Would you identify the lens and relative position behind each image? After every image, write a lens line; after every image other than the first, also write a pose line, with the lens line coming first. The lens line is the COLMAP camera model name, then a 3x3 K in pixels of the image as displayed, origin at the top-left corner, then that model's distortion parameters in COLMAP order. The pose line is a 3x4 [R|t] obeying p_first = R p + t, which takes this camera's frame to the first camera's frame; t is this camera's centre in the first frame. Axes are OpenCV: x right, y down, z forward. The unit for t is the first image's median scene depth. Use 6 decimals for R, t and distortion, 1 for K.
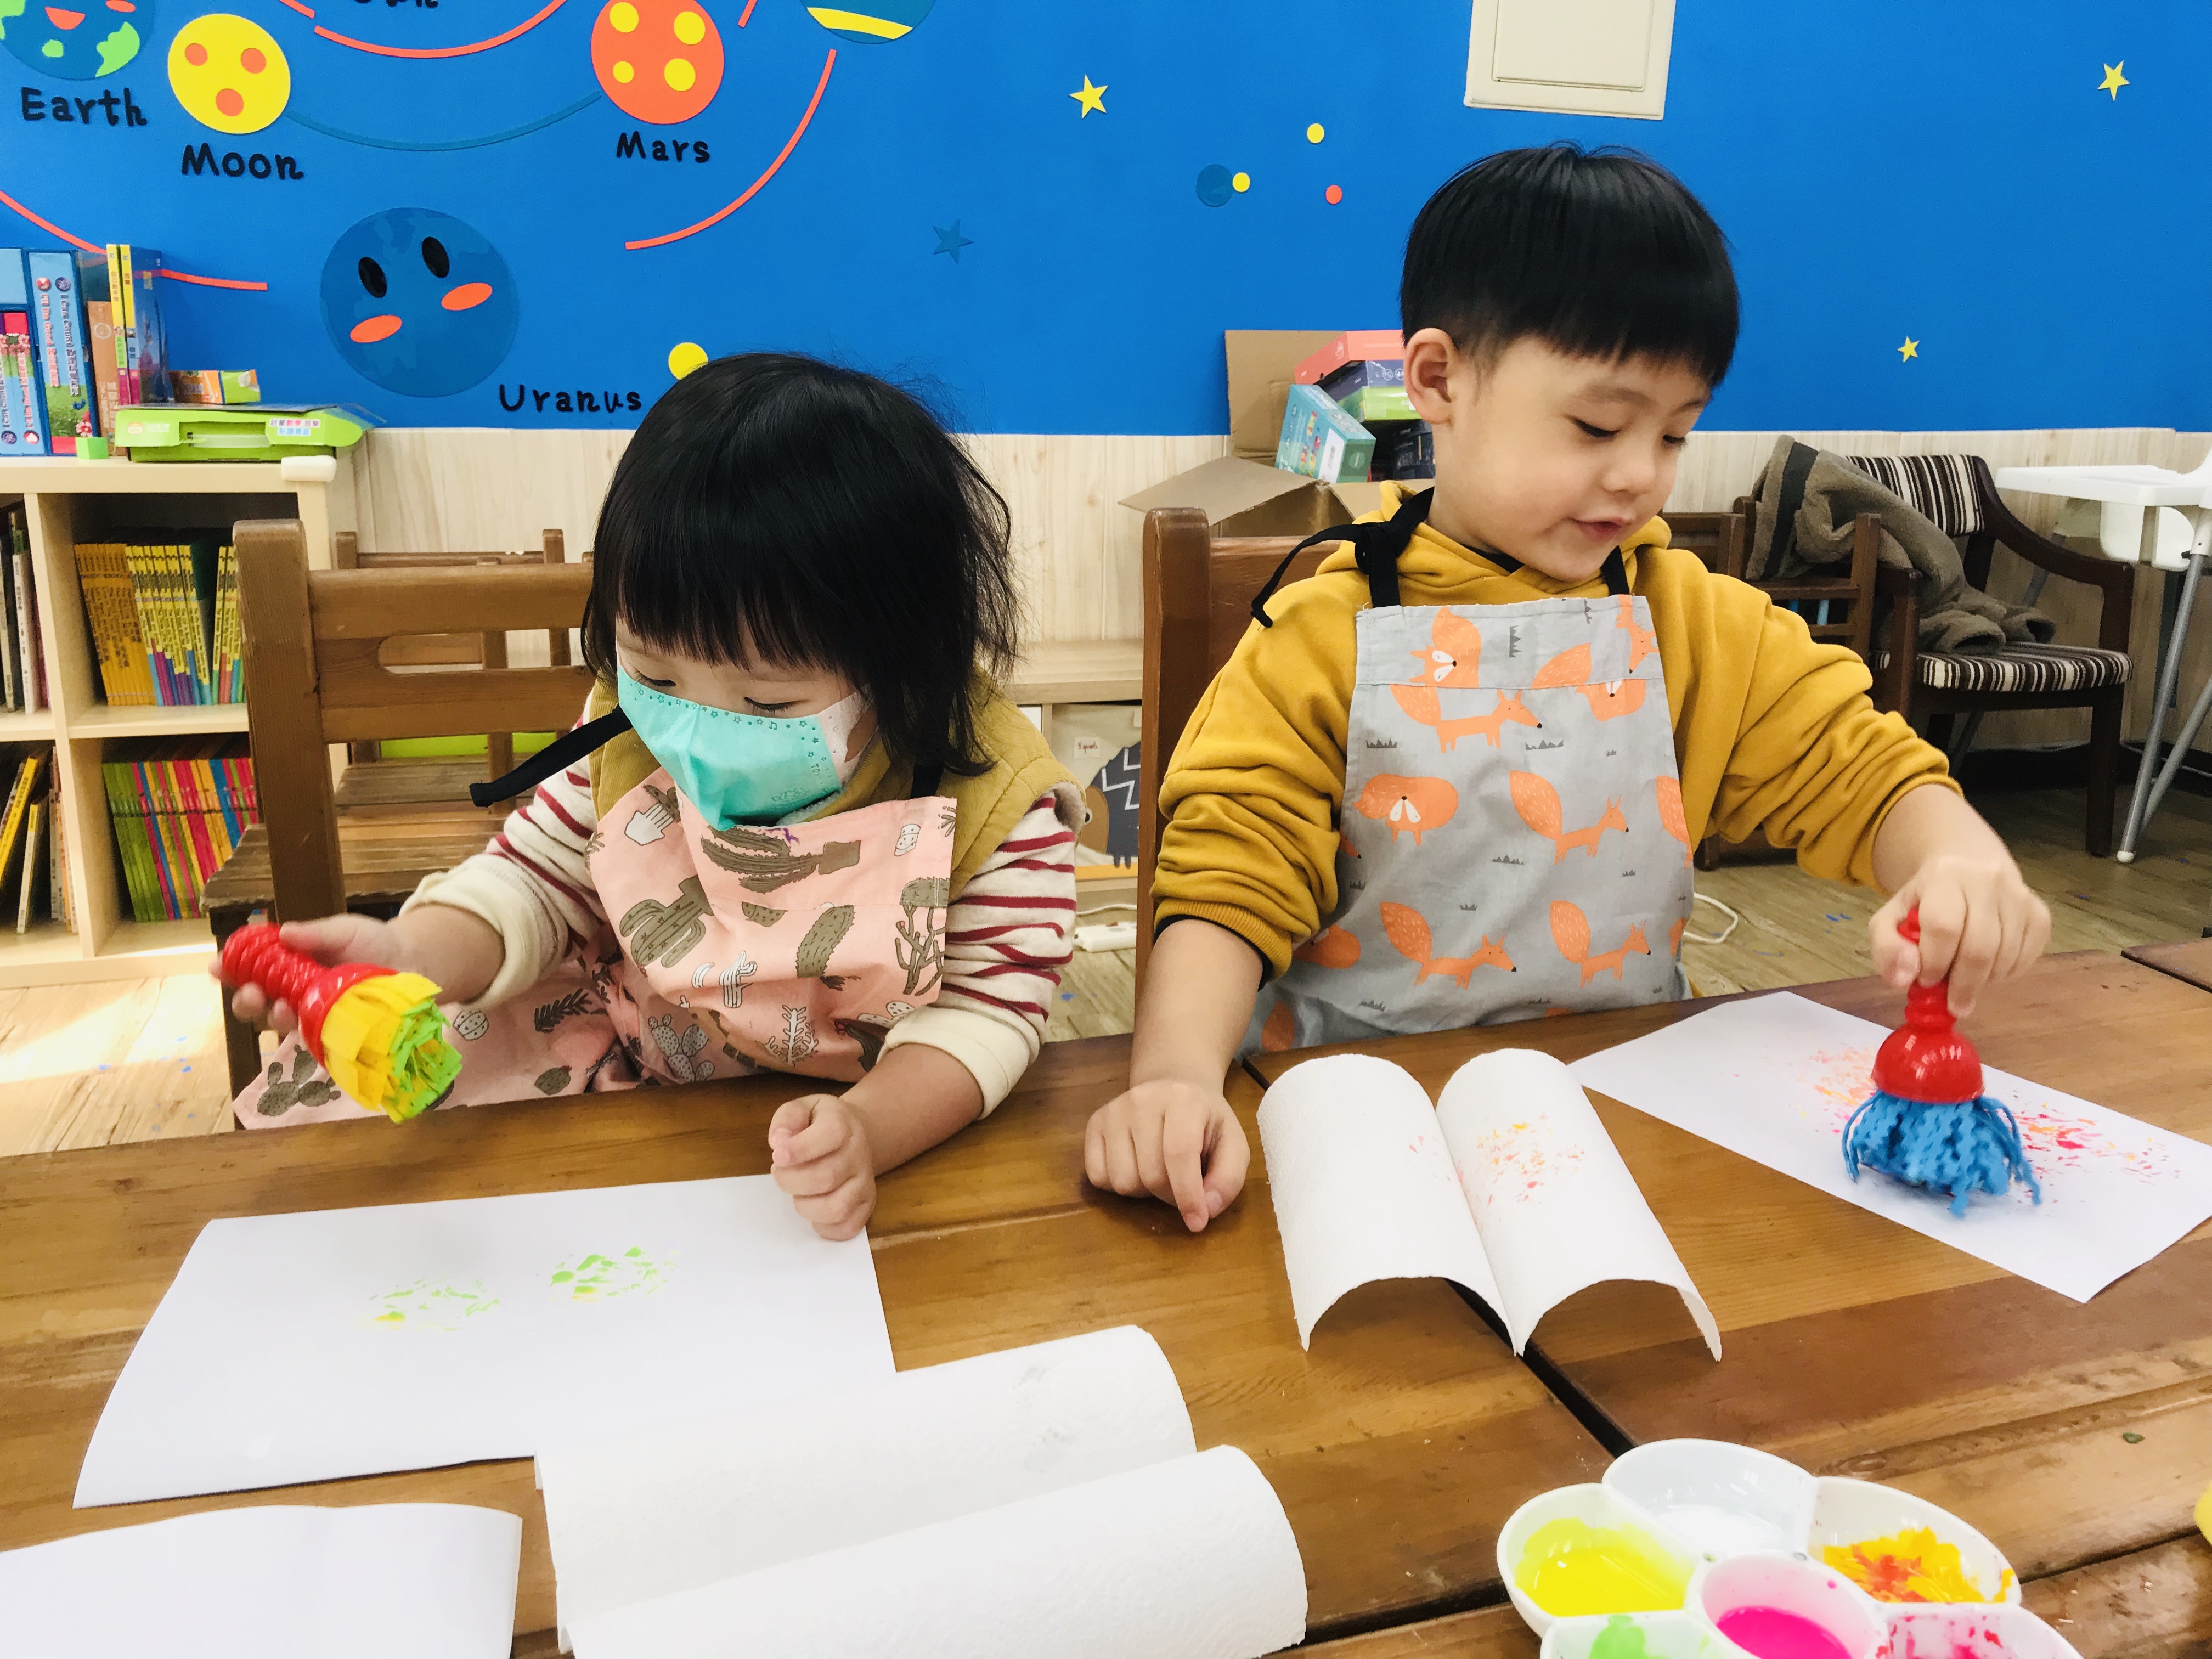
lens RADIAL K [[1797.5, 0, 1108.1], [0, 1797.5, 832.0], [0, 0, 1]] dist [0.016652, -0.022238]
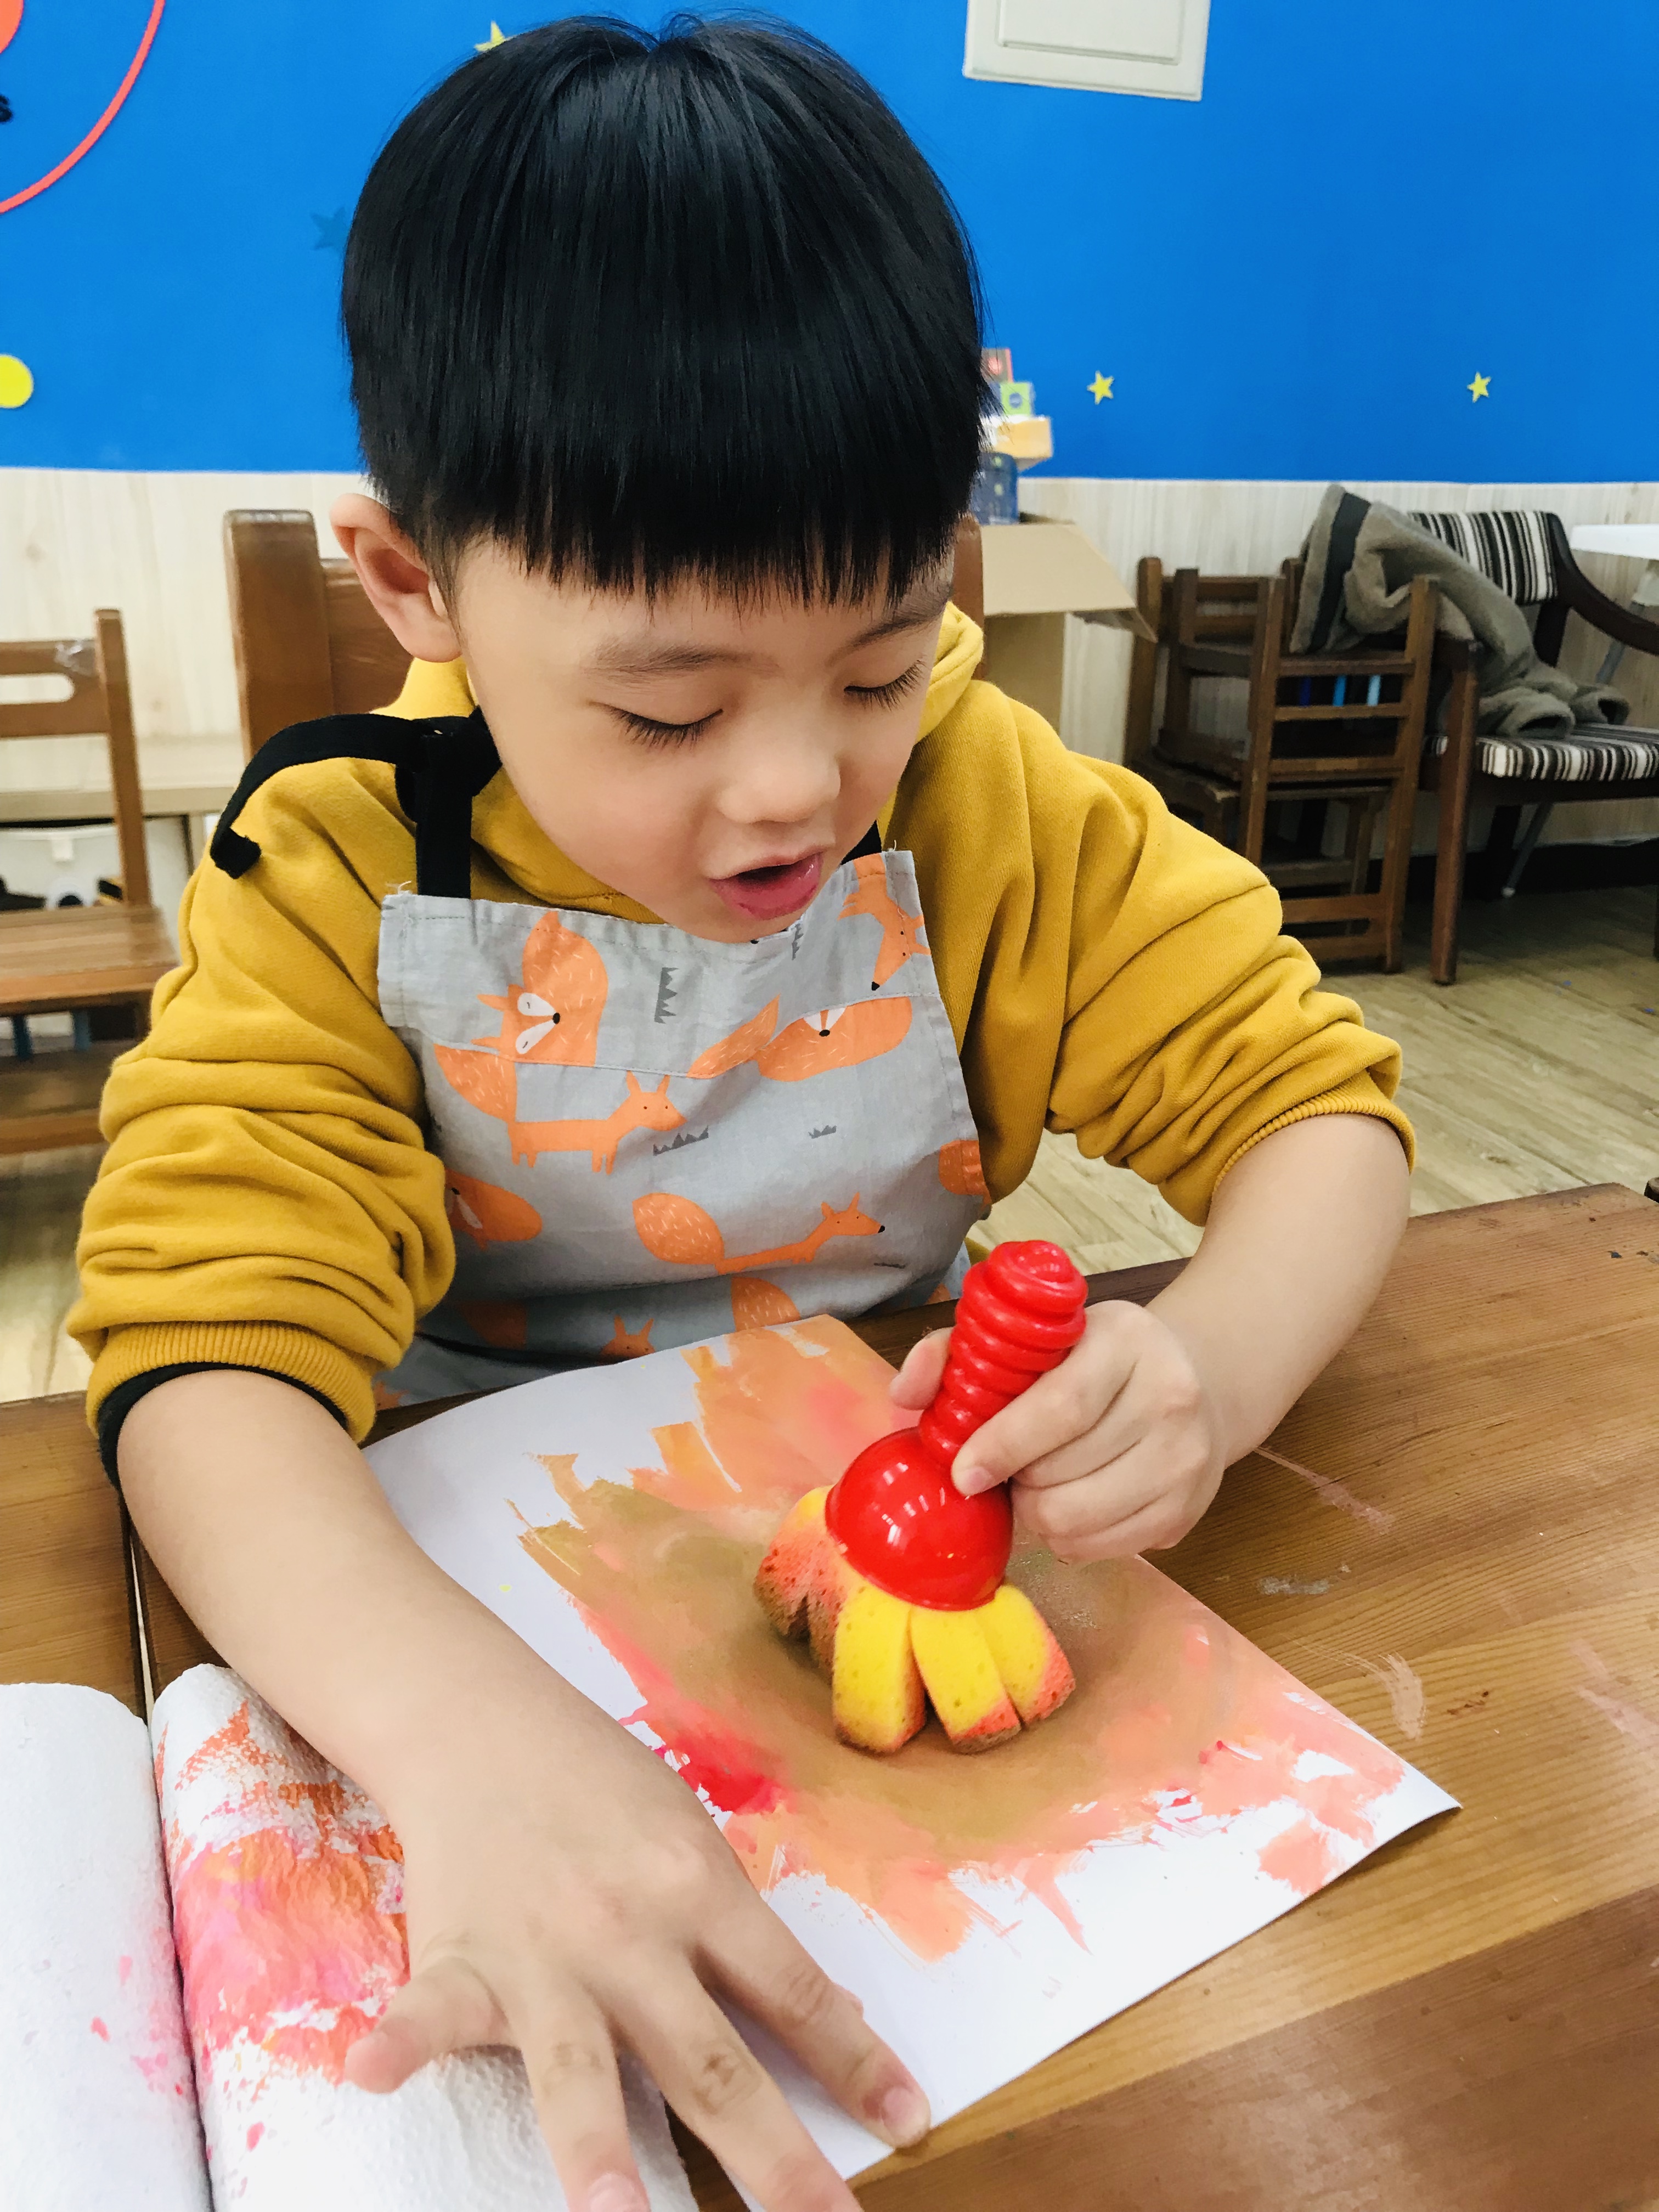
lens RADIAL K [[1797.5, 0, 836.5], [0, 1797.5, 1094.5], [0, 0, 1]] dist [0.016652, -0.022238]
pose [[0.997817, -0.016067, 0.064061, 0.074858], [0.009921, 0.995417, 0.095118, -0.011505], [-0.065296, -0.094275, 0.993403, 0.122450]]
